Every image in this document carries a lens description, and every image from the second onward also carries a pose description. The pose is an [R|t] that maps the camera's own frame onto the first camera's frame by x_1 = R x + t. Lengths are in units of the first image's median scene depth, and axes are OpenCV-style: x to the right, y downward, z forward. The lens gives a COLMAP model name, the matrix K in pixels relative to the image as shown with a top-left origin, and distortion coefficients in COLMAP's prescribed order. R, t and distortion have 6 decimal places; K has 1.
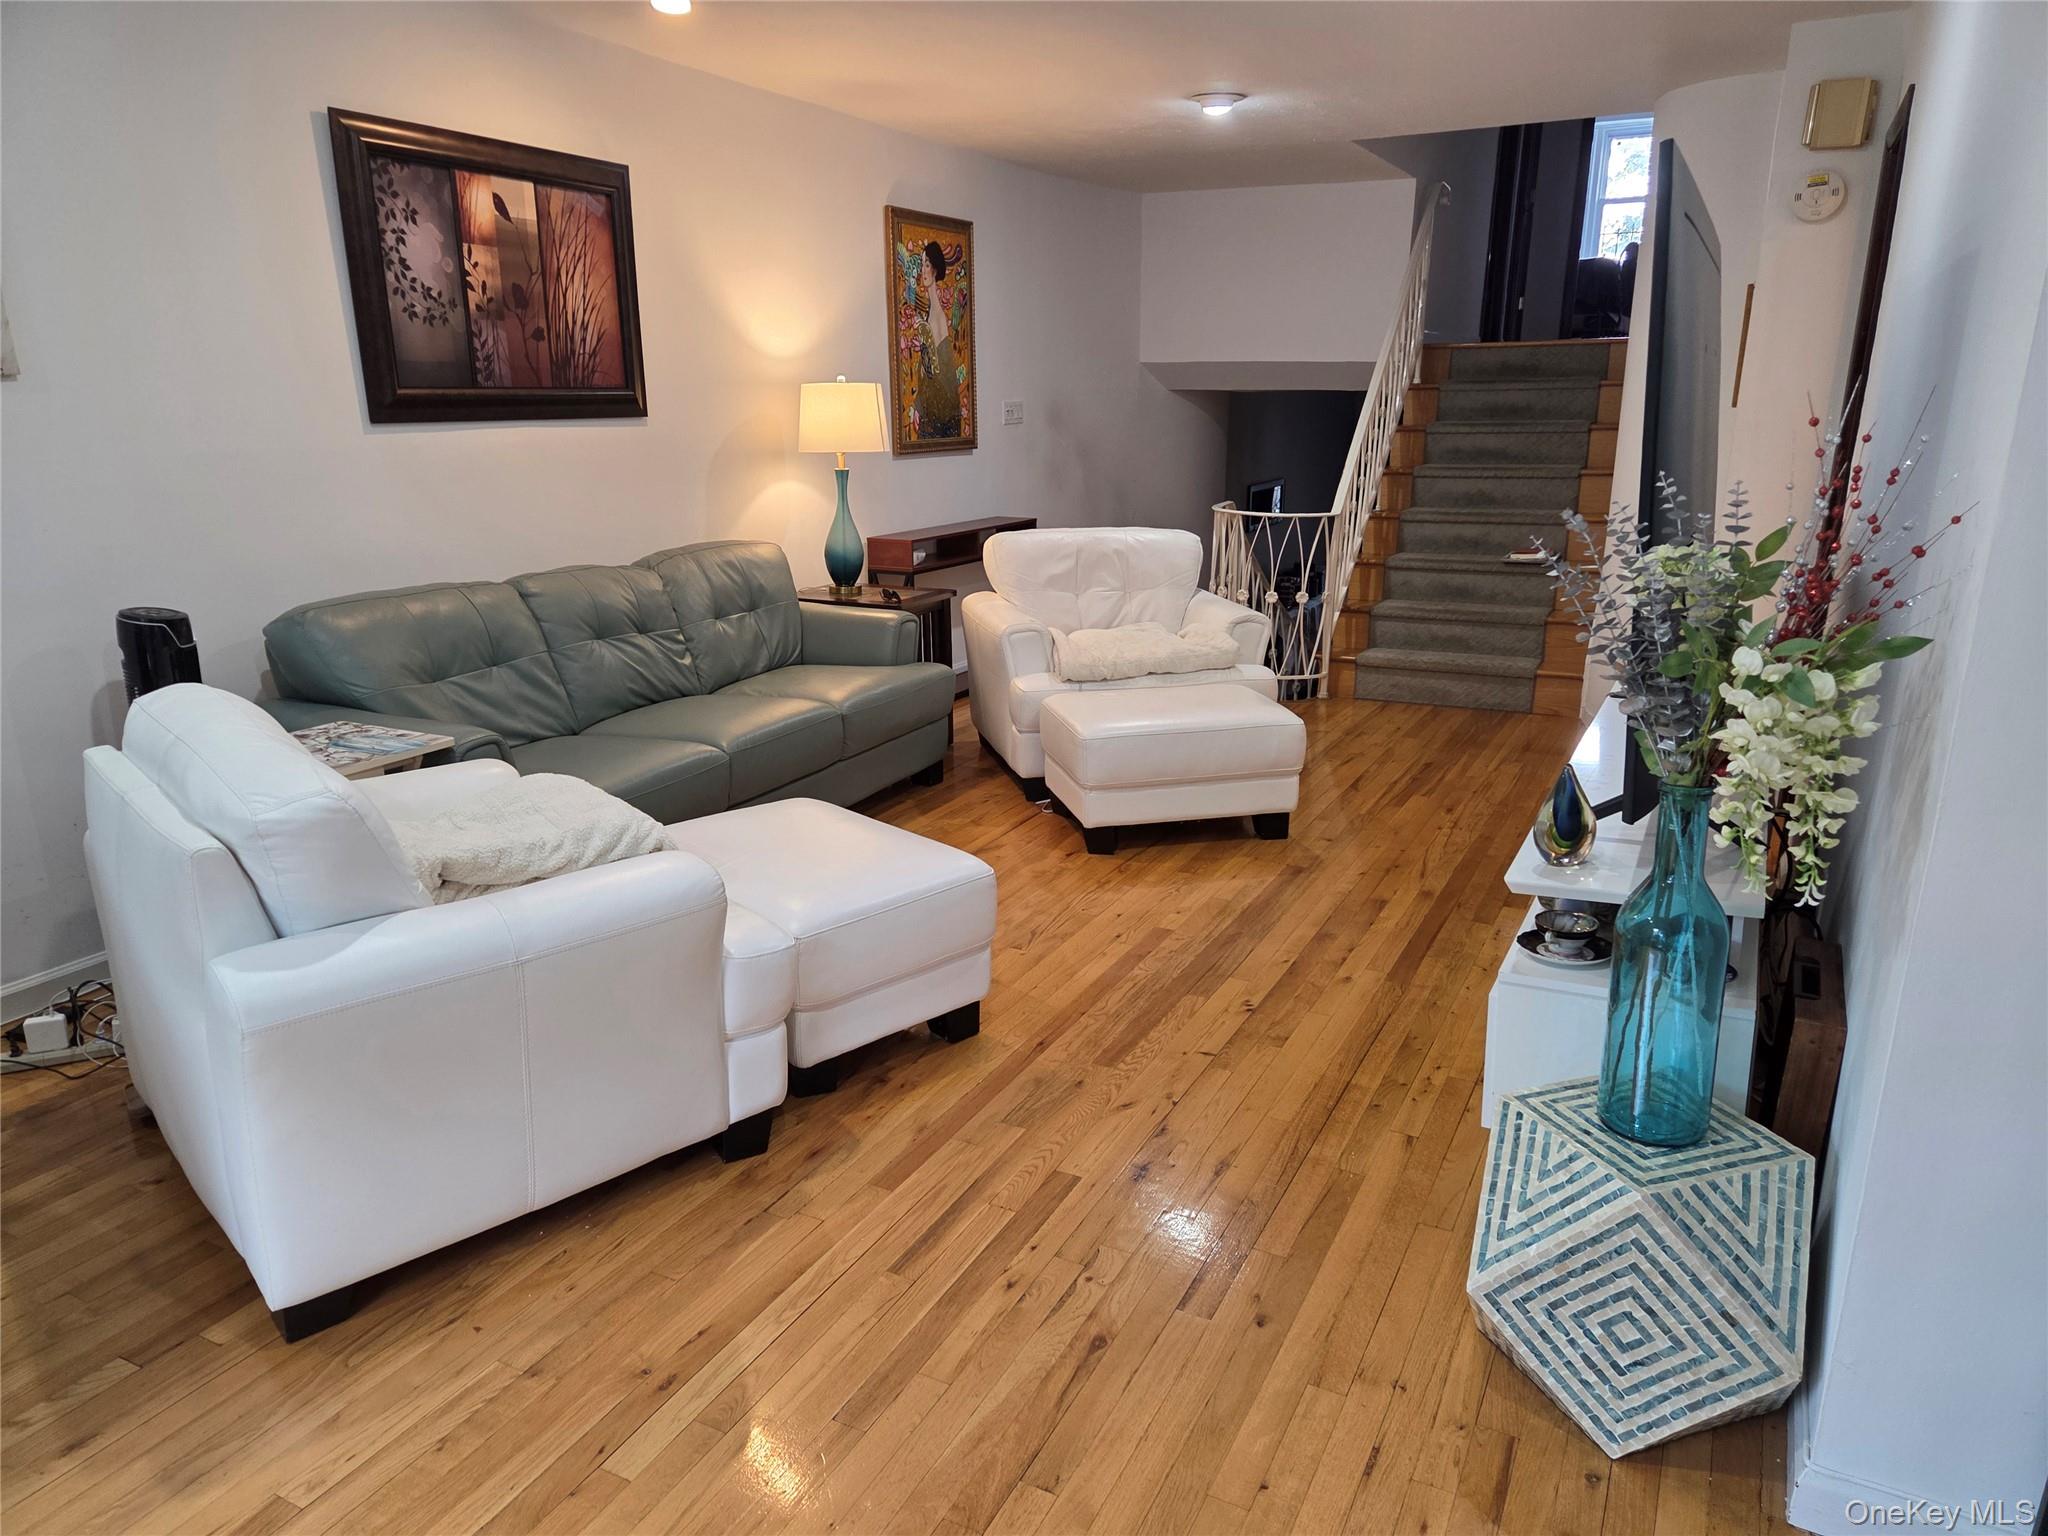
lens RADIAL K [[1367.4, 0, 1028.2], [0, 1367.4, 794.2], [0, 0, 1]] dist [0.086290, -0.071437]
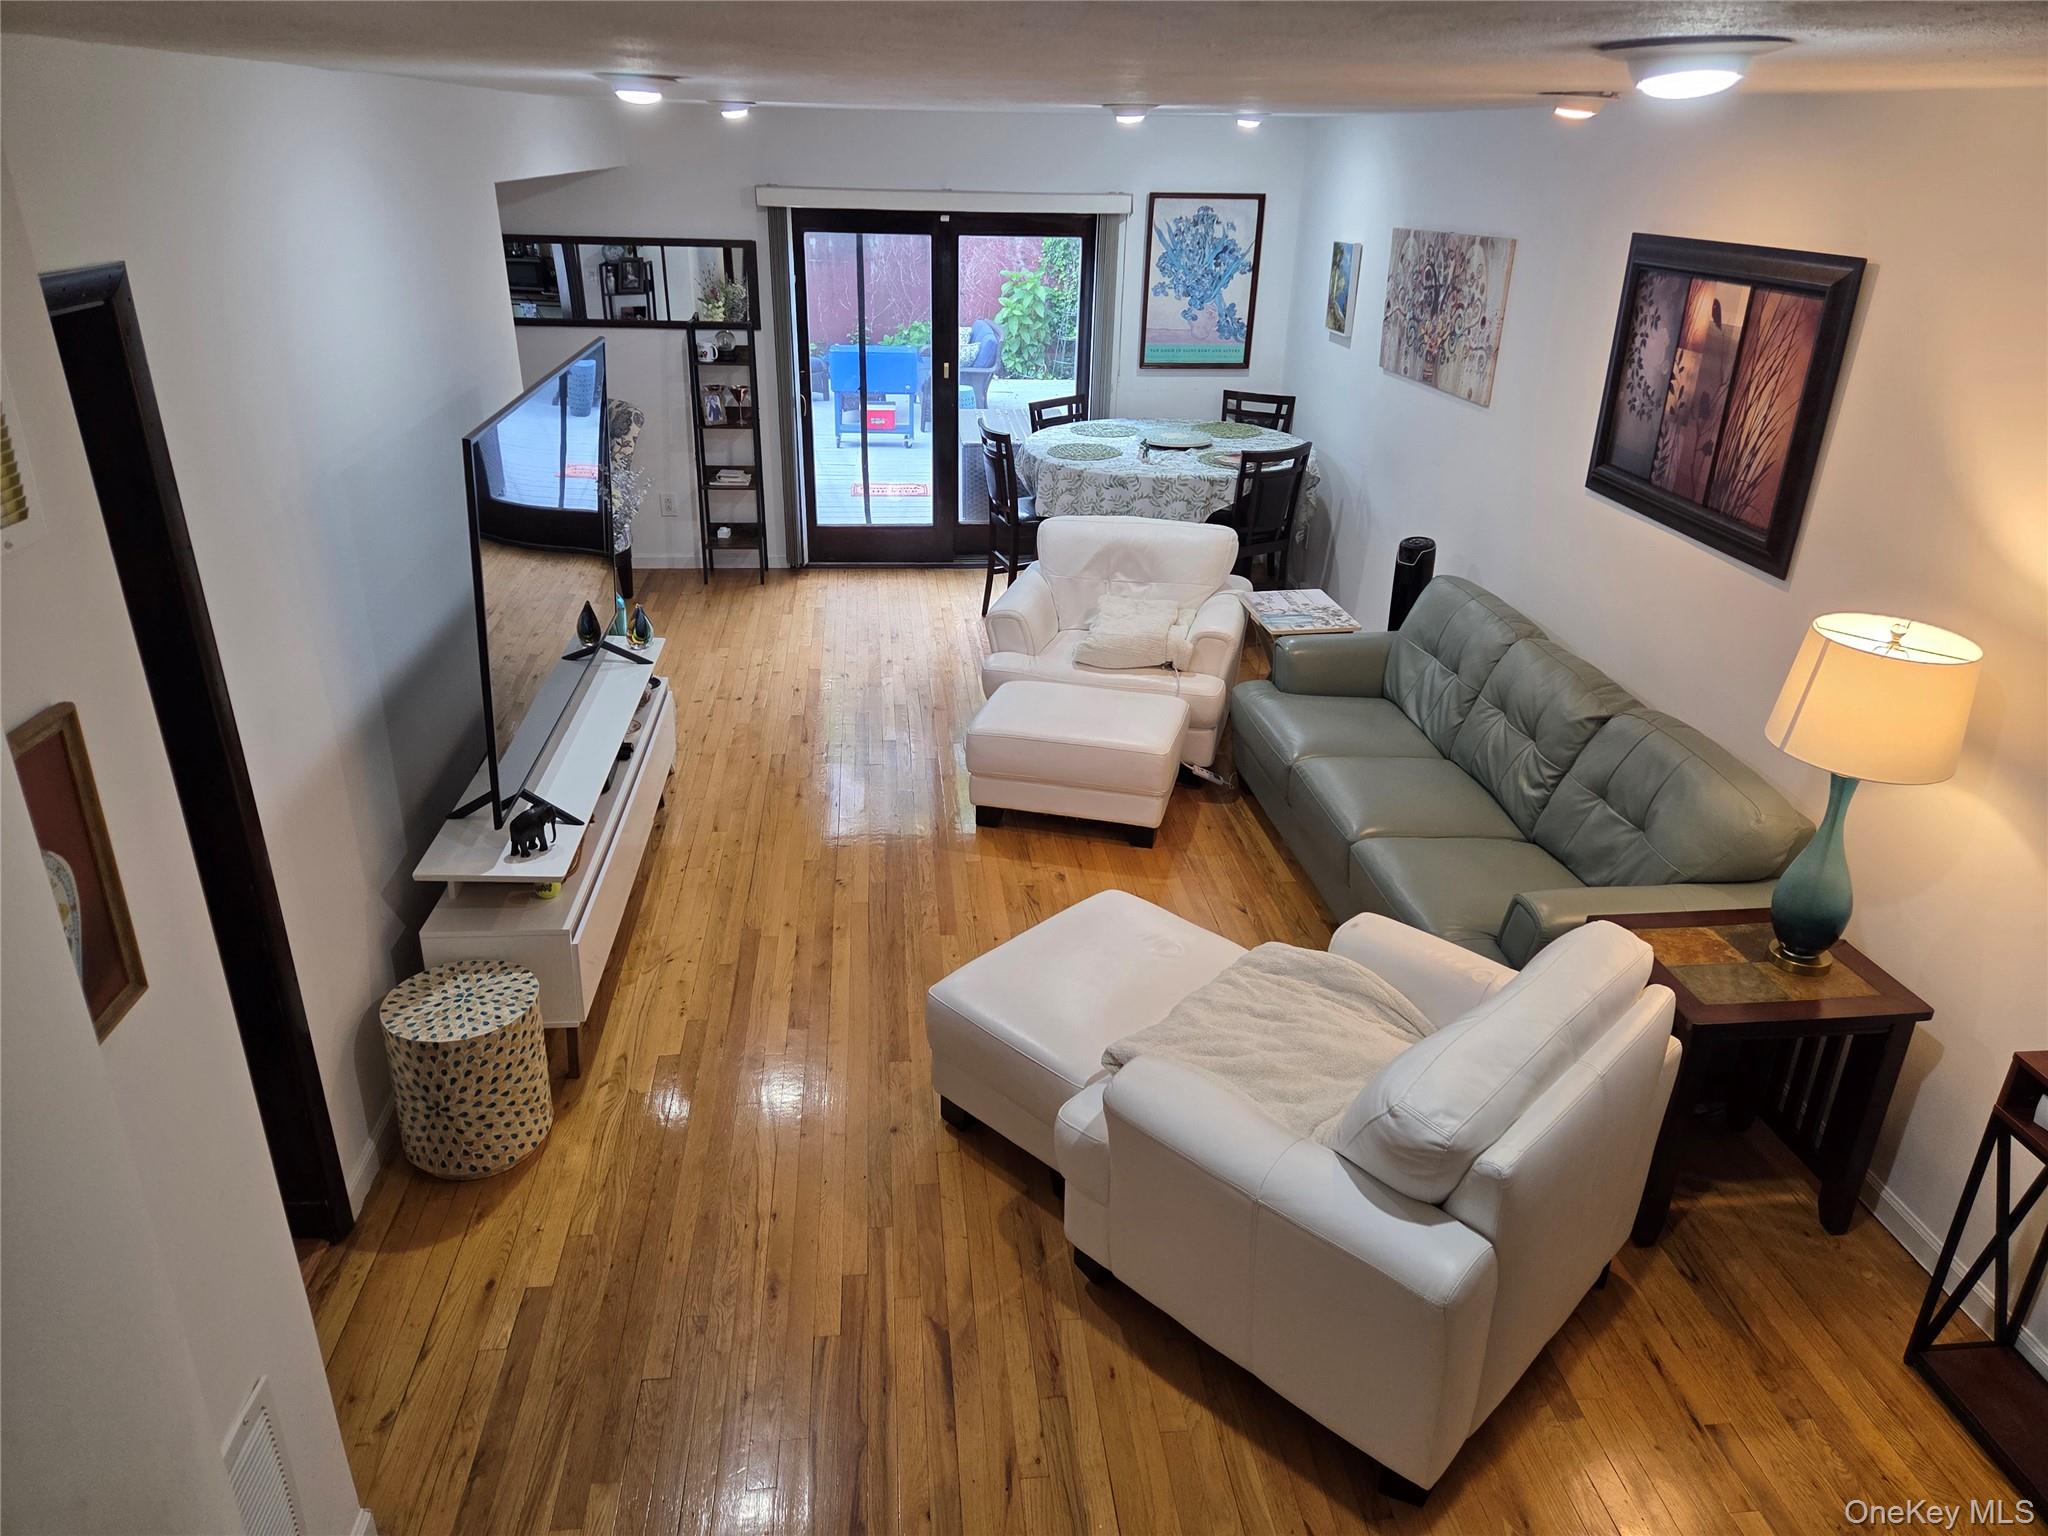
lens RADIAL K [[1355.7, 0, 977.4], [0, 1355.7, 767.8], [0, 0, 1]] dist [0.098039, -0.061811]
pose [[-0.853059, 0.207586, -0.478747, 0.567756], [-0.159806, 0.769453, 0.618389, -0.692229], [0.496742, 0.604028, -0.623215, 1.534769]]
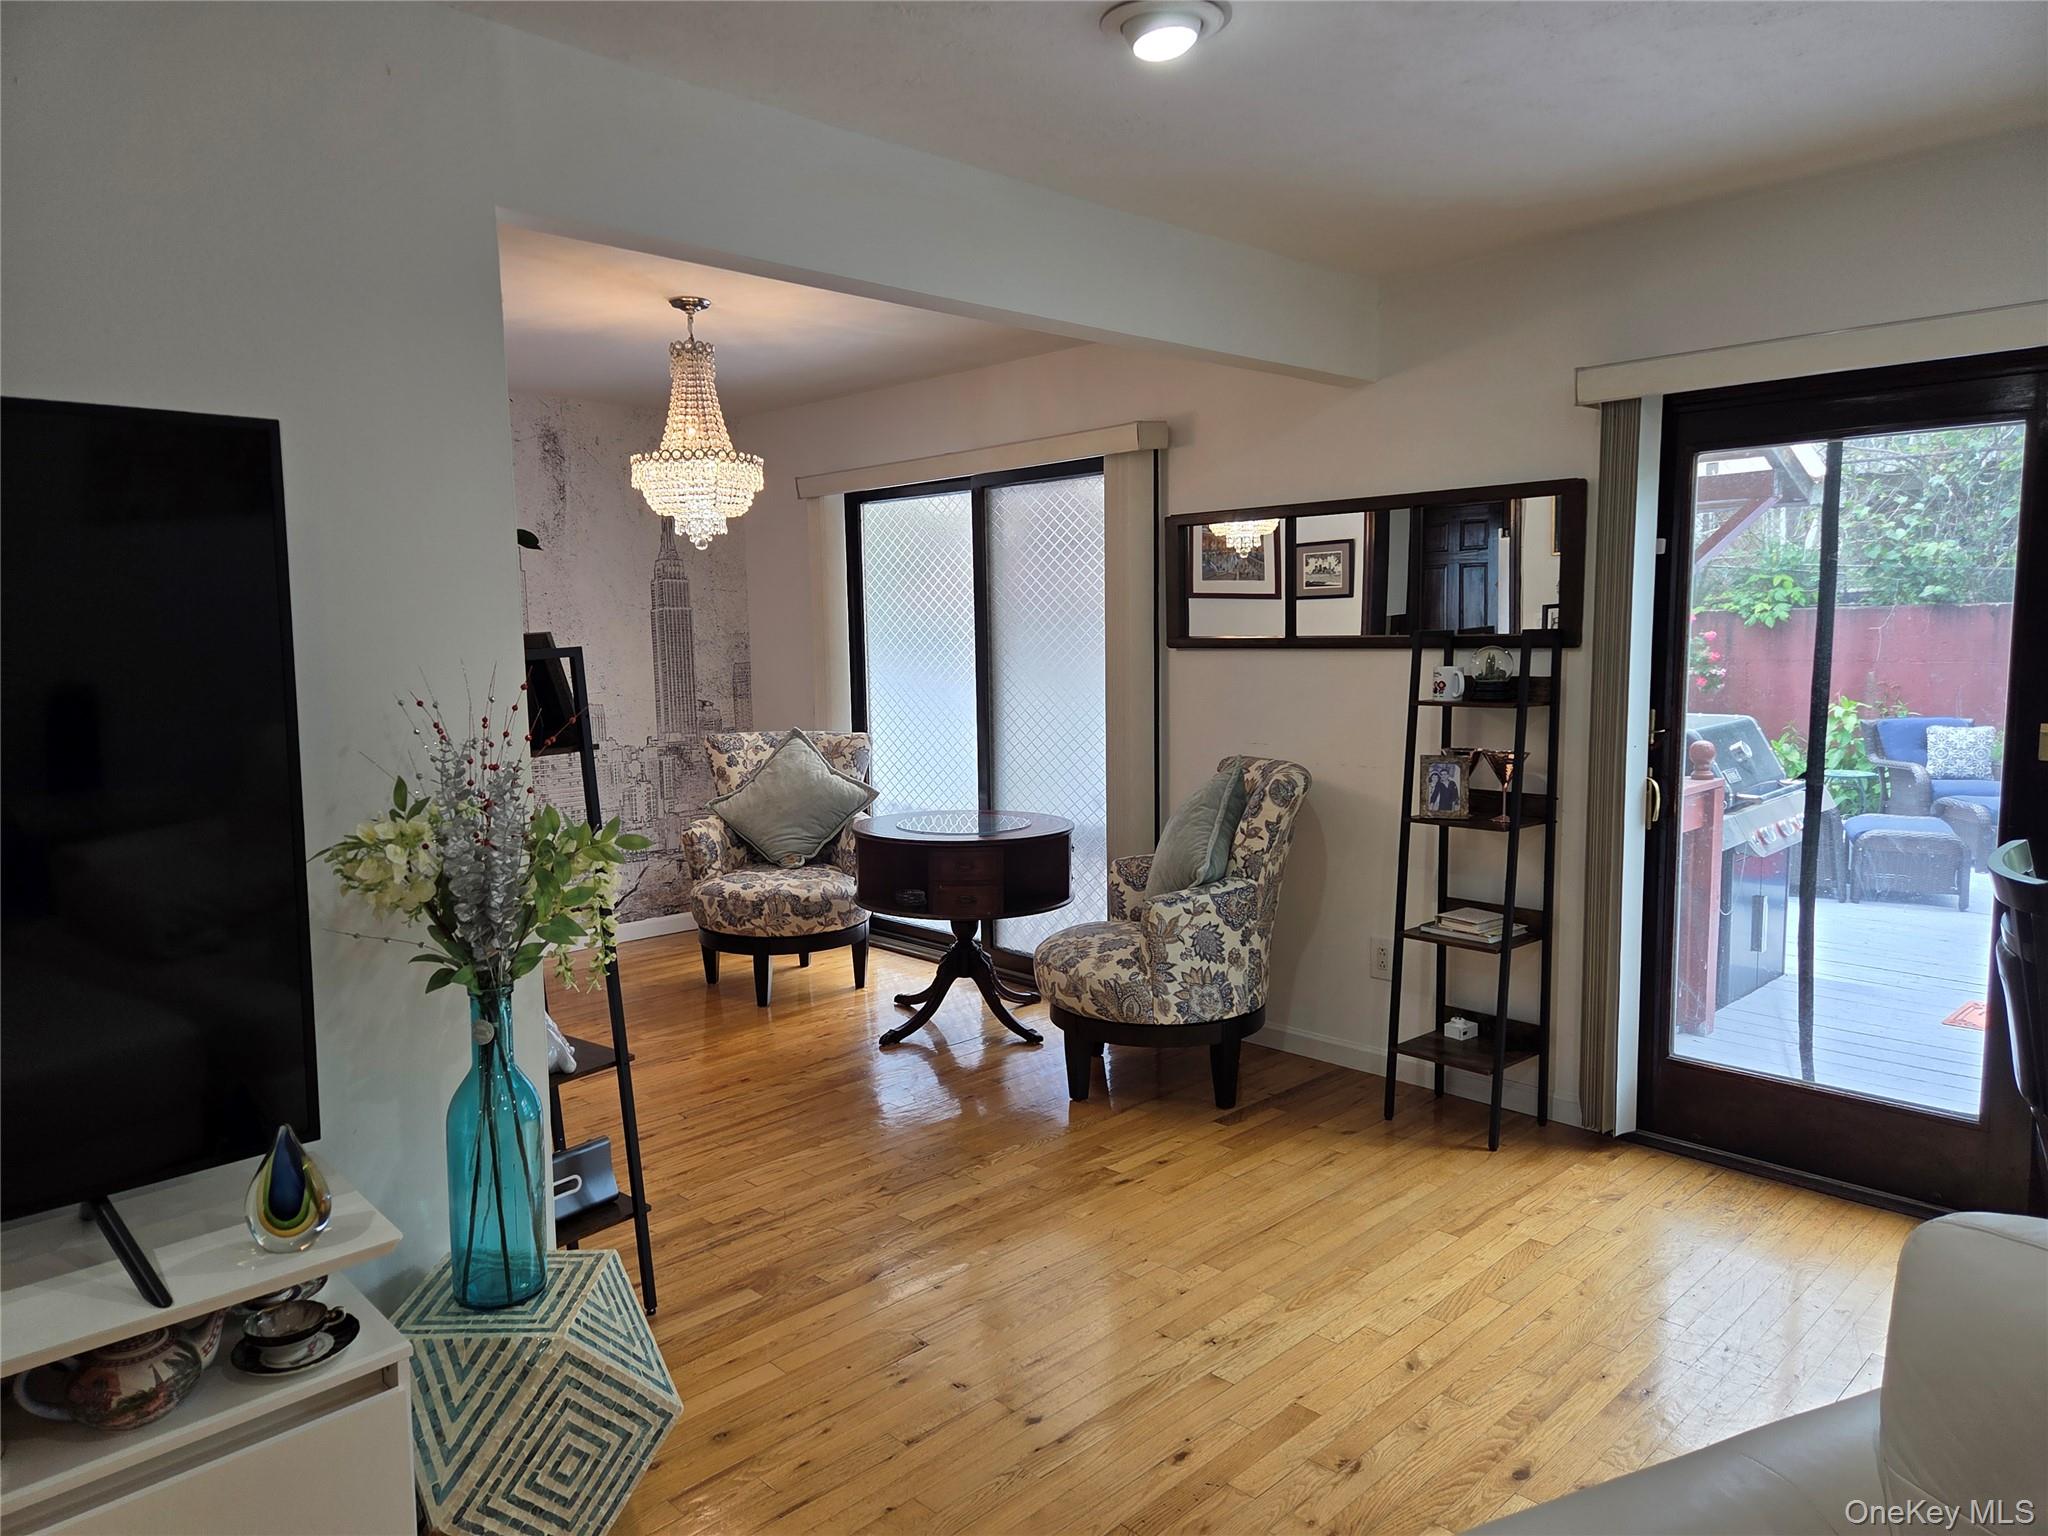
lens RADIAL K [[1375.2, 0, 1016.5], [0, 1375.2, 780.5], [0, 0, 1]] dist [0.071717, -0.055947]
pose [[-0.947924, -0.022977, 0.317666, -0.146606], [0.104047, 0.920332, 0.377046, -0.257198], [-0.301021, 0.390463, -0.870014, 0.824930]]
